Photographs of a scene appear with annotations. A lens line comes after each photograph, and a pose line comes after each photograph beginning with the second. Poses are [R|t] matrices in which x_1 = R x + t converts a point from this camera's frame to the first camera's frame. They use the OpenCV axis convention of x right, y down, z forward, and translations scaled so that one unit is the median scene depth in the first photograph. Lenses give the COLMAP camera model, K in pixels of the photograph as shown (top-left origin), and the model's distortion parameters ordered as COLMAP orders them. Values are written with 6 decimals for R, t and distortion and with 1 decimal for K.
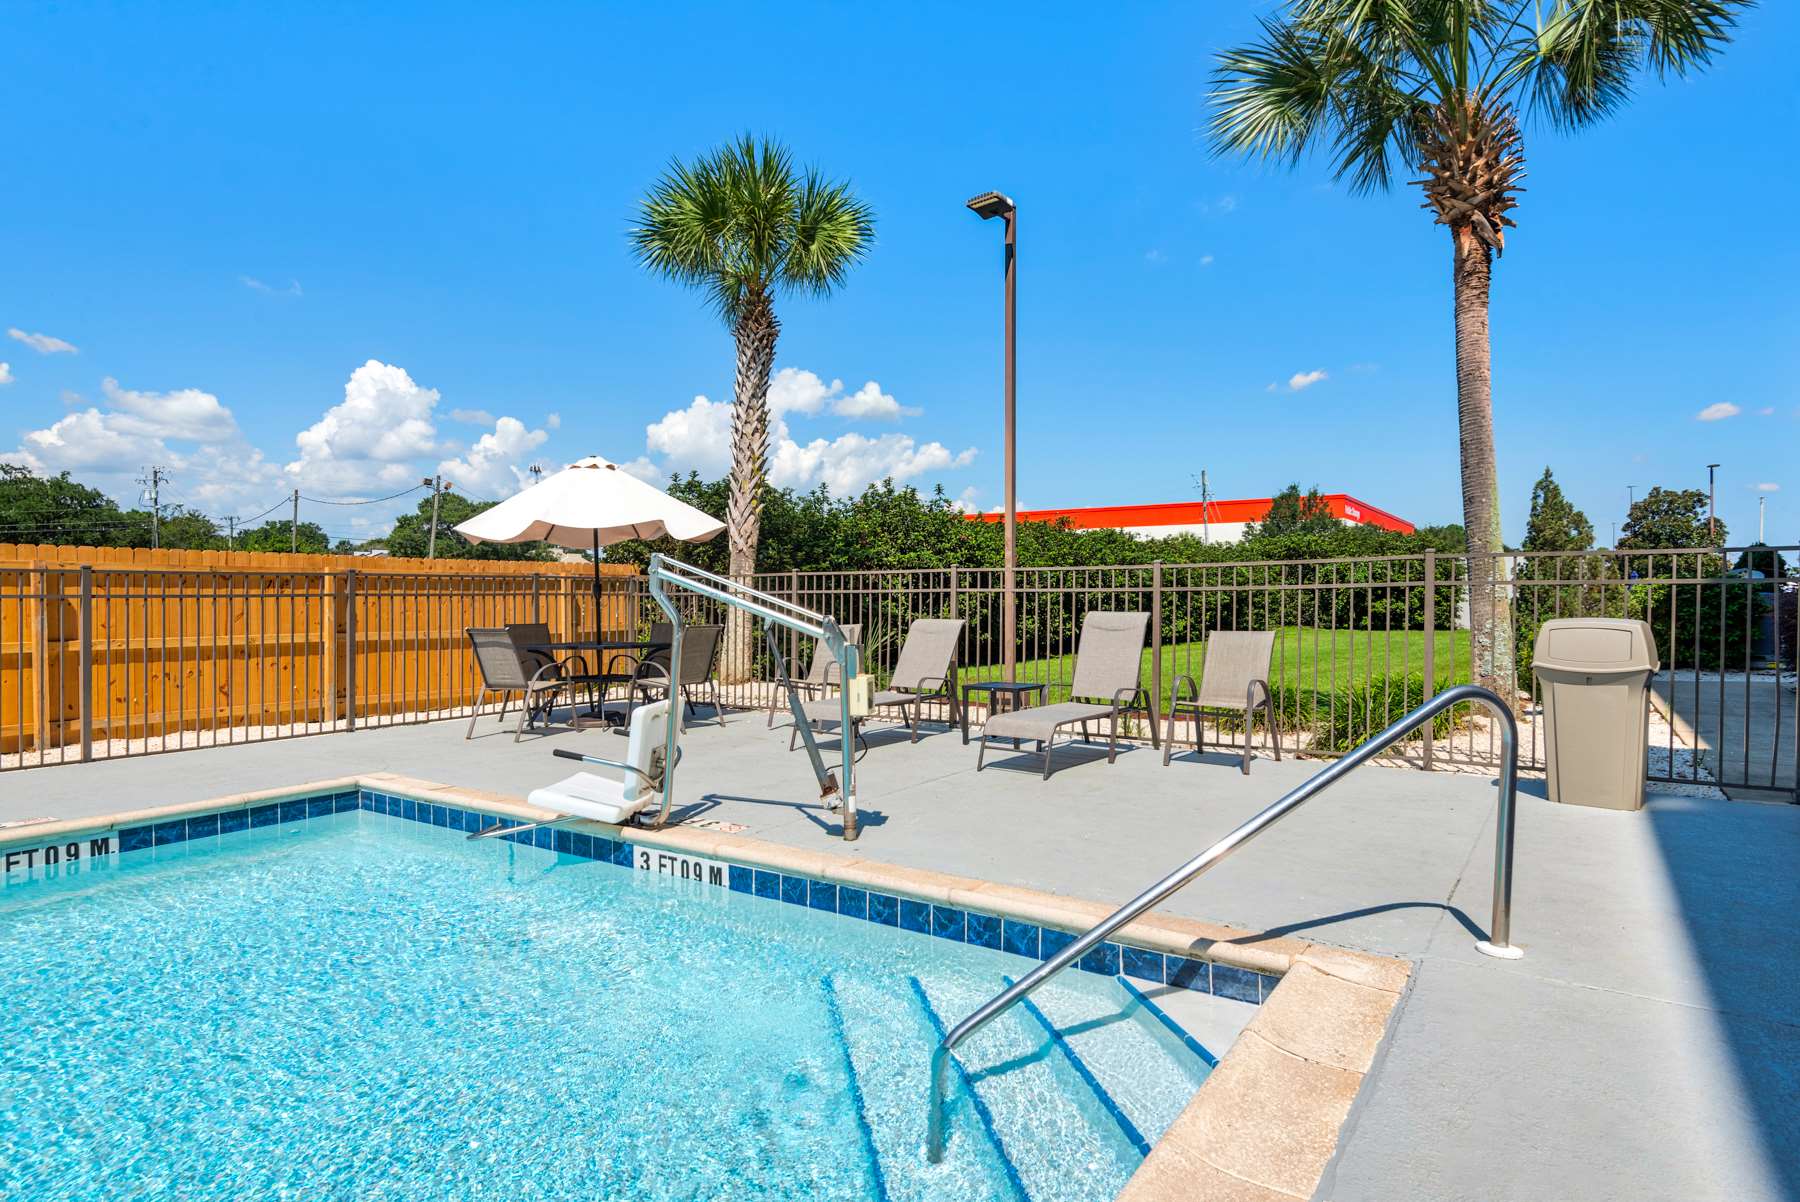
lens RADIAL K [[989.5, 0, 912.7], [0, 989.5, 594.7], [0, 0, 1]] dist [0.020911, -0.000592]
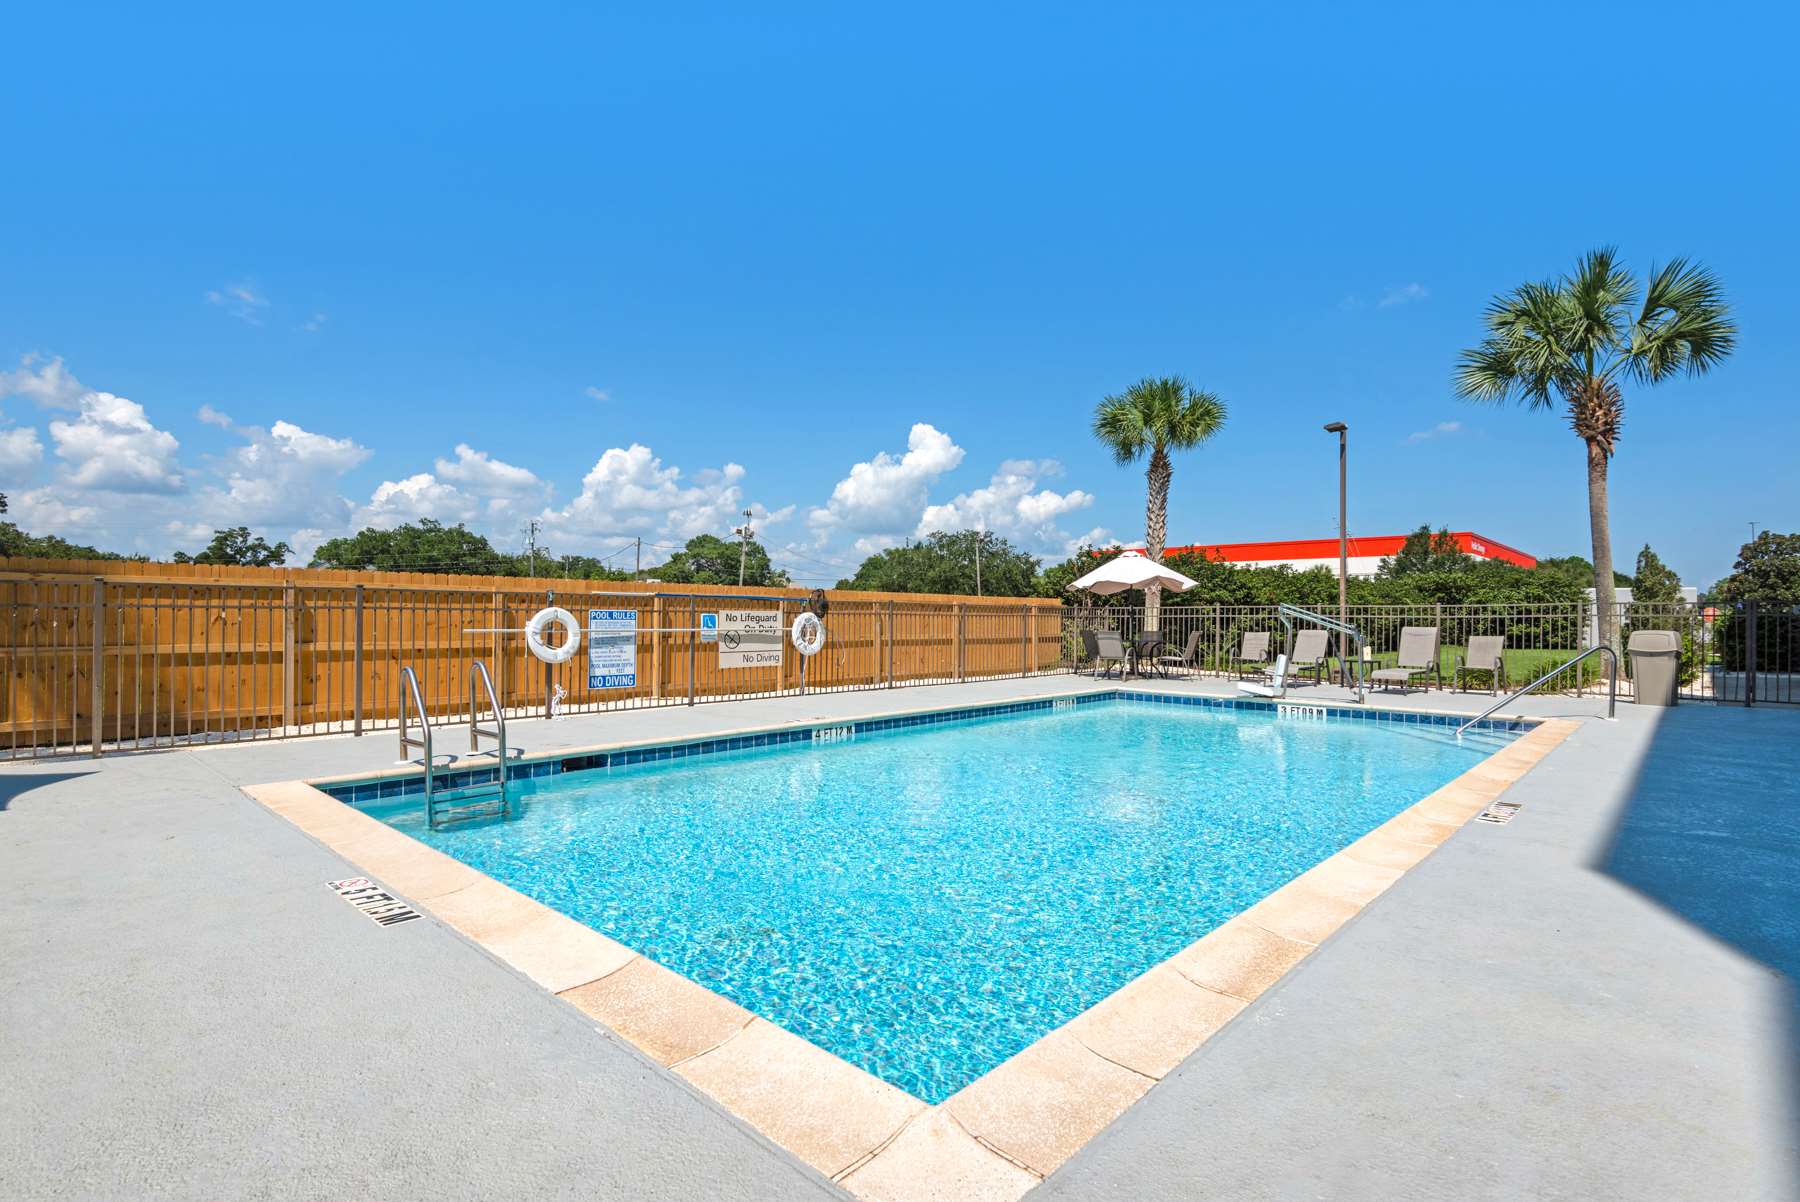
lens RADIAL K [[848.9, 0, 887.5], [0, 848.9, 597.4], [0, 0, 1]] dist [-0.023392, -0.000415]
pose [[0.981891, 0.005892, -0.189358, -0.375489], [-0.009986, 0.999736, -0.020675, 0.001559], [0.189186, 0.022191, 0.981690, -0.654135]]
